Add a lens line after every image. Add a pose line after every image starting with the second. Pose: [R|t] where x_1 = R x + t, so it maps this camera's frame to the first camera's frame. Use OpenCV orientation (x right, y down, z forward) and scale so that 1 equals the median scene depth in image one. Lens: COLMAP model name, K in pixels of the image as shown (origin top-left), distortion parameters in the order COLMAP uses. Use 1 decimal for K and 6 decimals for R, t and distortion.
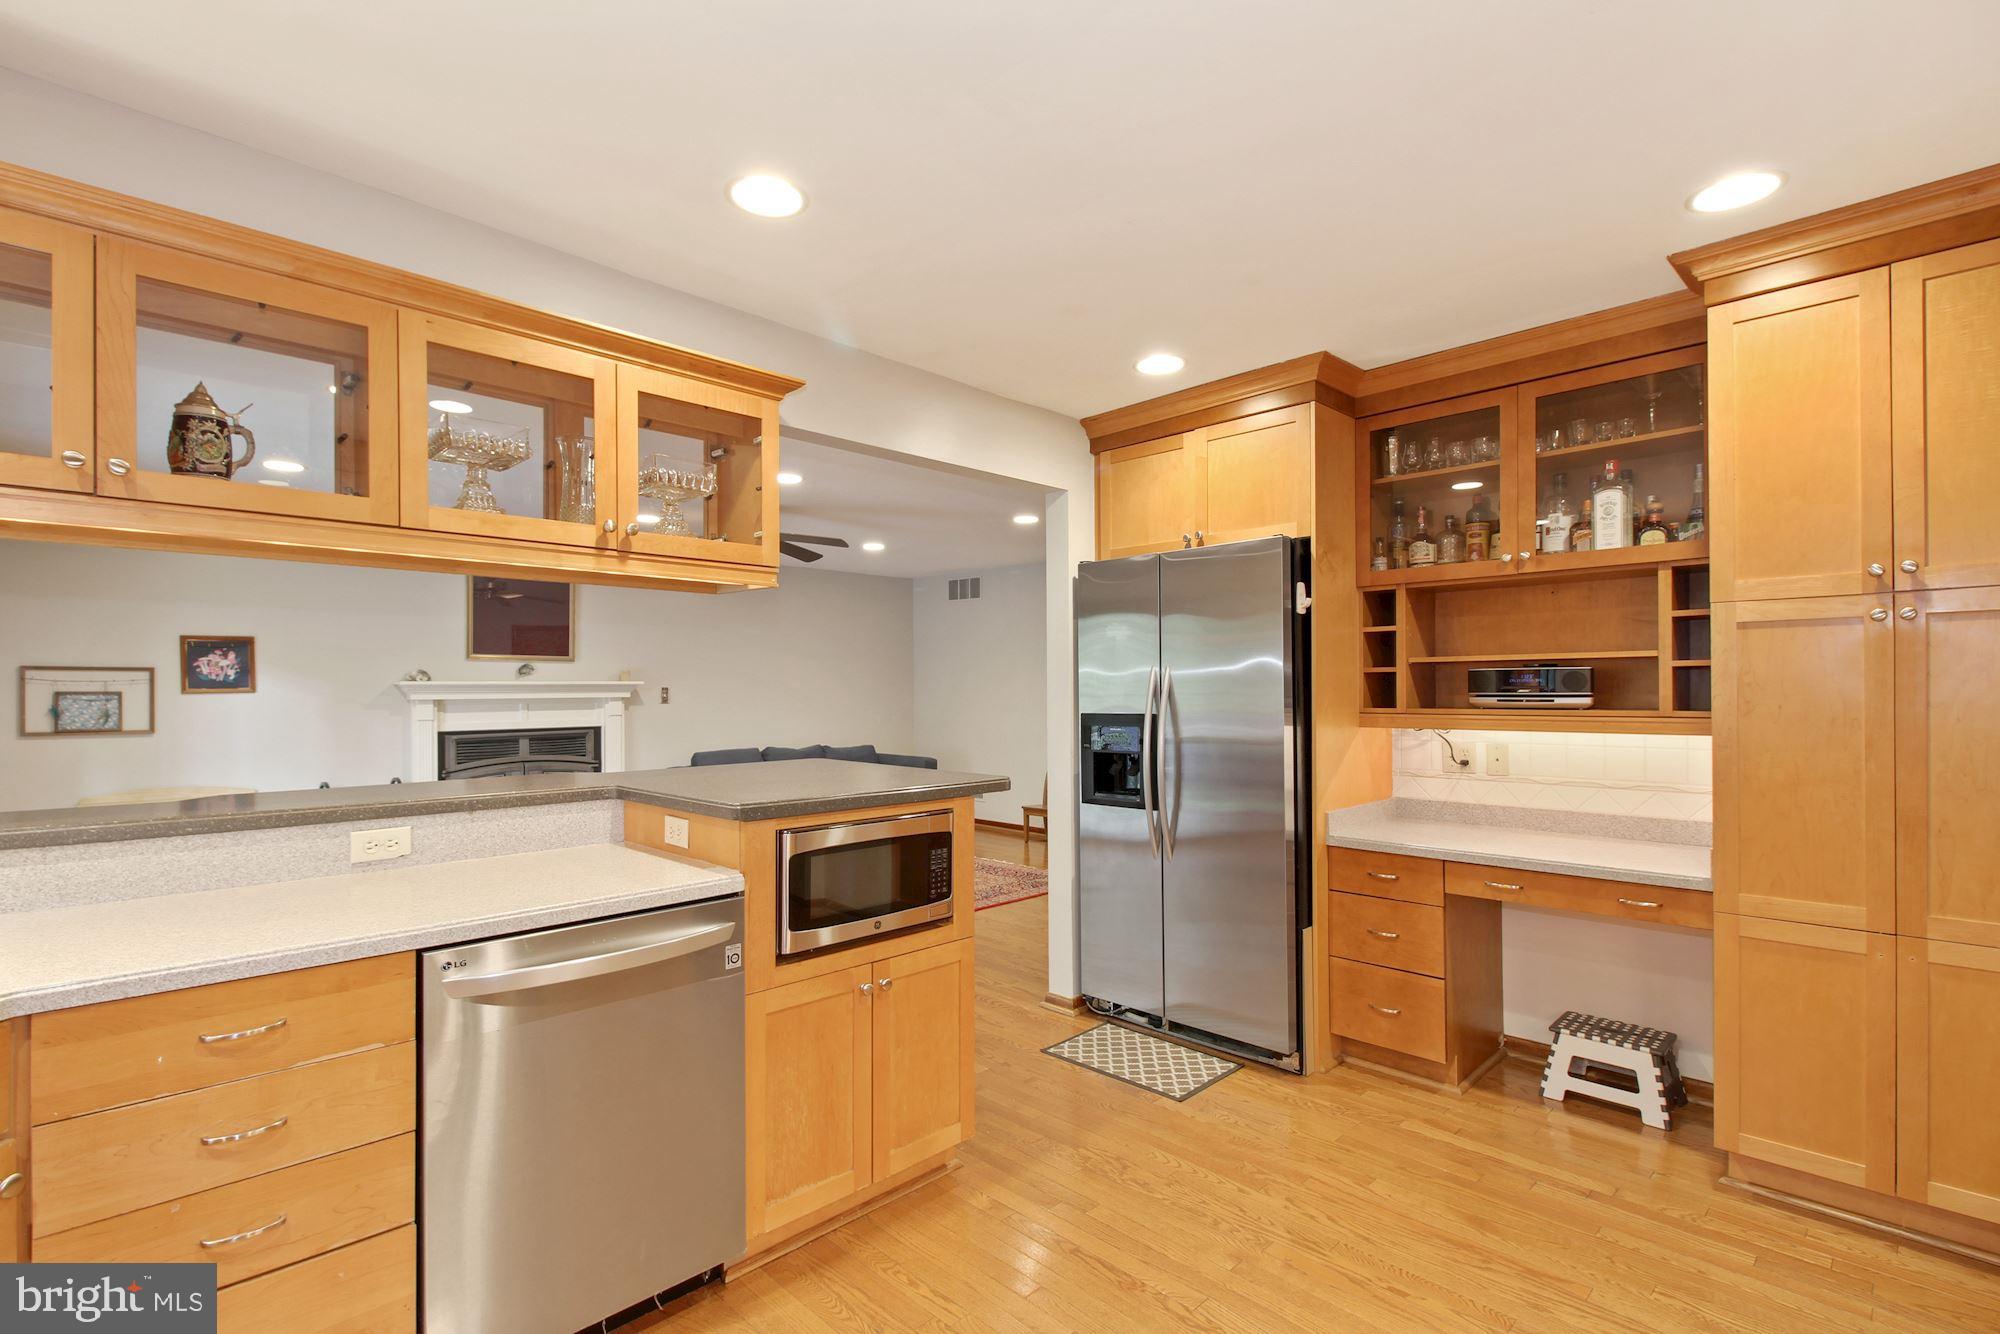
lens RADIAL K [[955.8, 0, 998.5], [0, 955.8, 688.7], [0, 0, 1]] dist [0.019791, -0.008438]
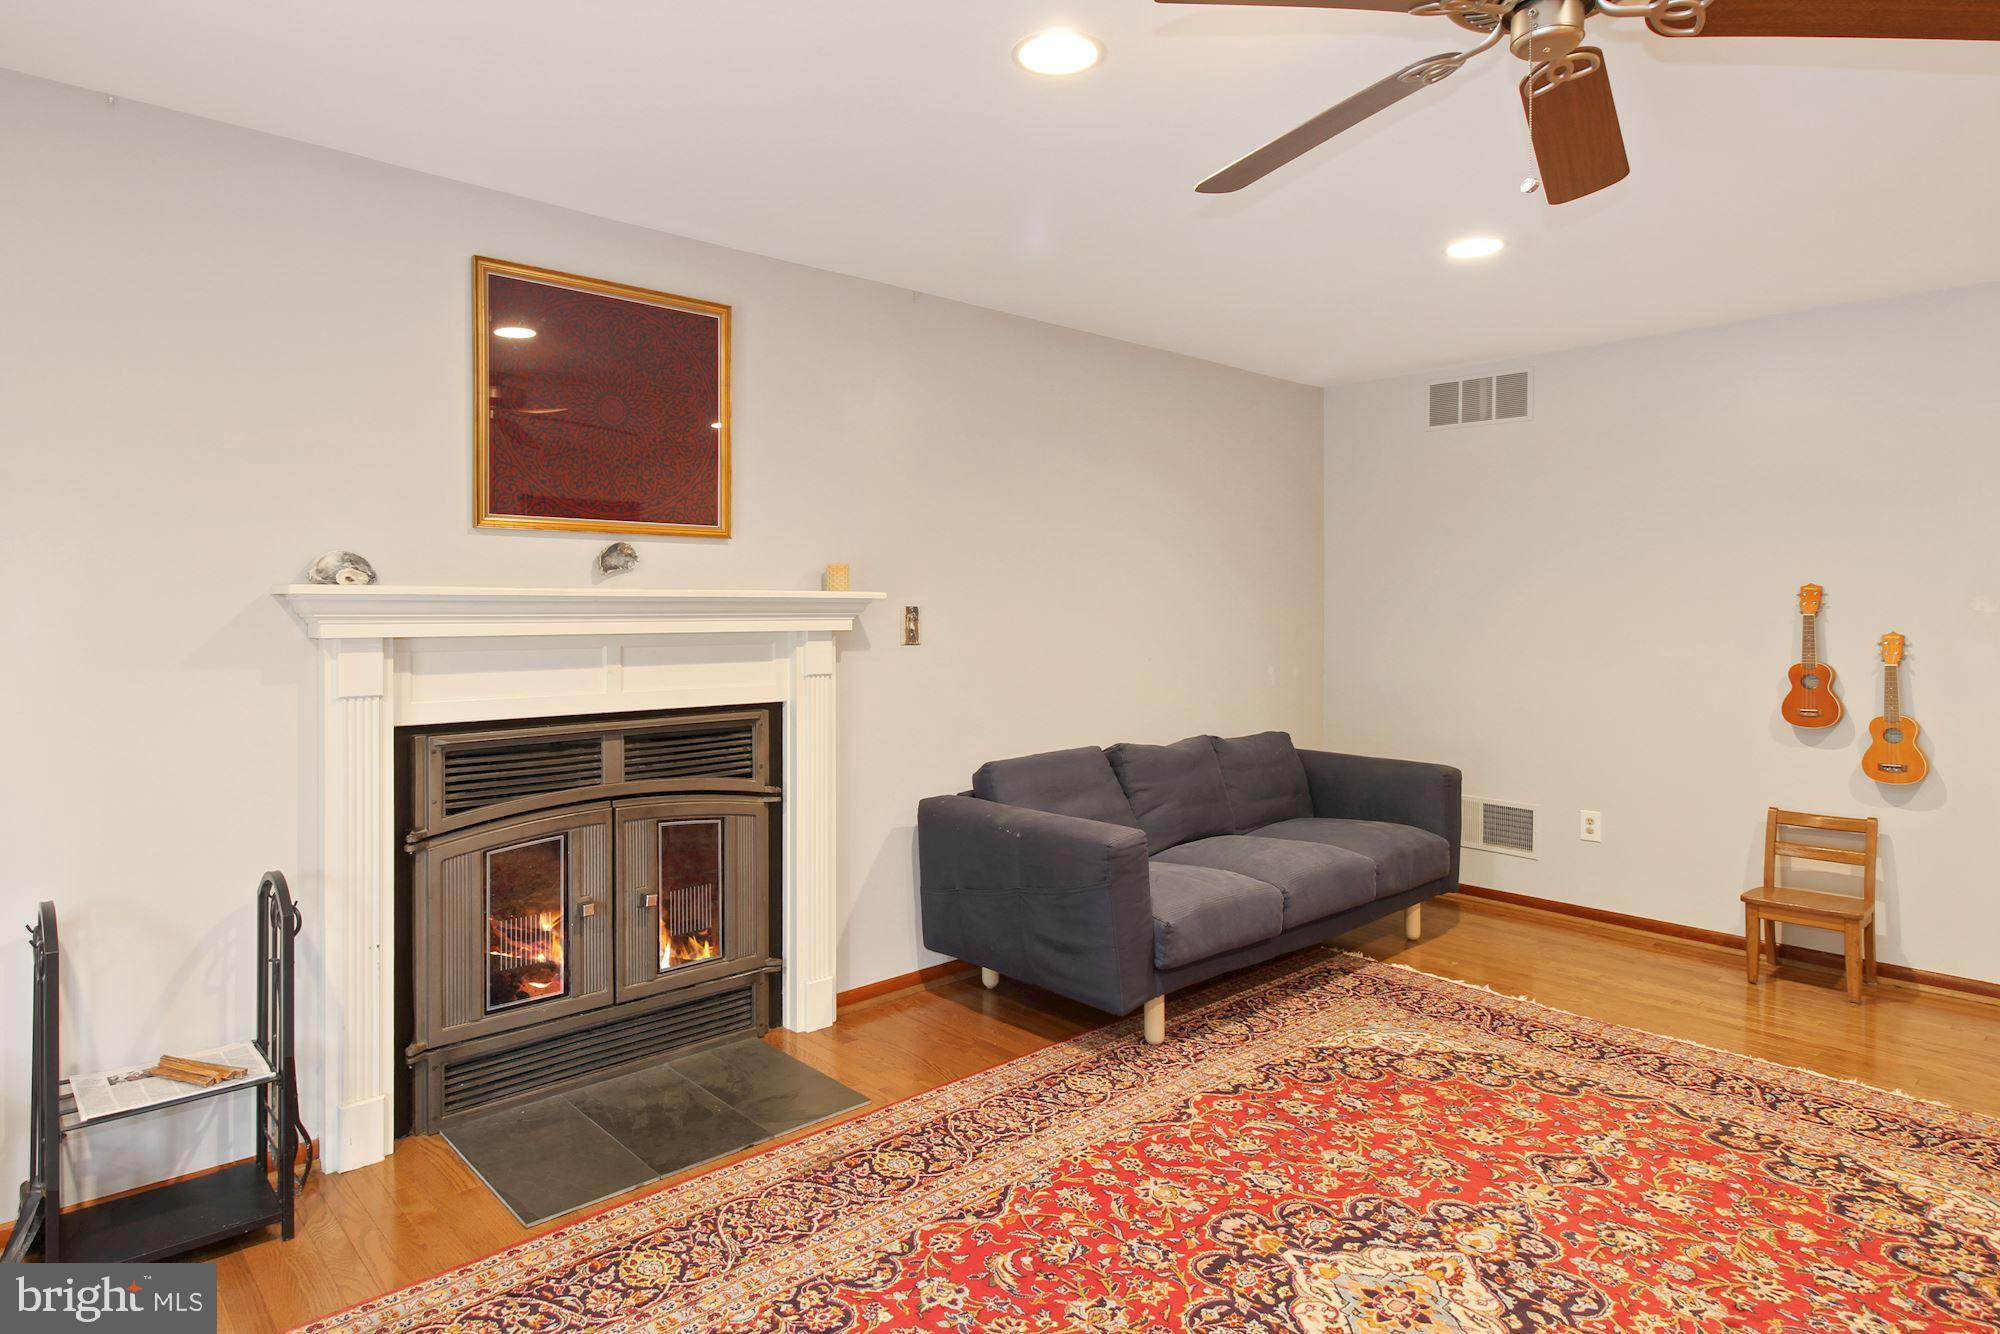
lens RADIAL K [[1162.7, 0, 1003.8], [0, 1162.7, 612.5], [0, 0, 1]] dist [0.007480, 0.001039]
pose [[0.999462, 0.003220, -0.032651, -0.323050], [-0.003239, 0.999995, -0.000514, 0.001600], [0.032650, 0.000620, 0.999467, 0.540756]]
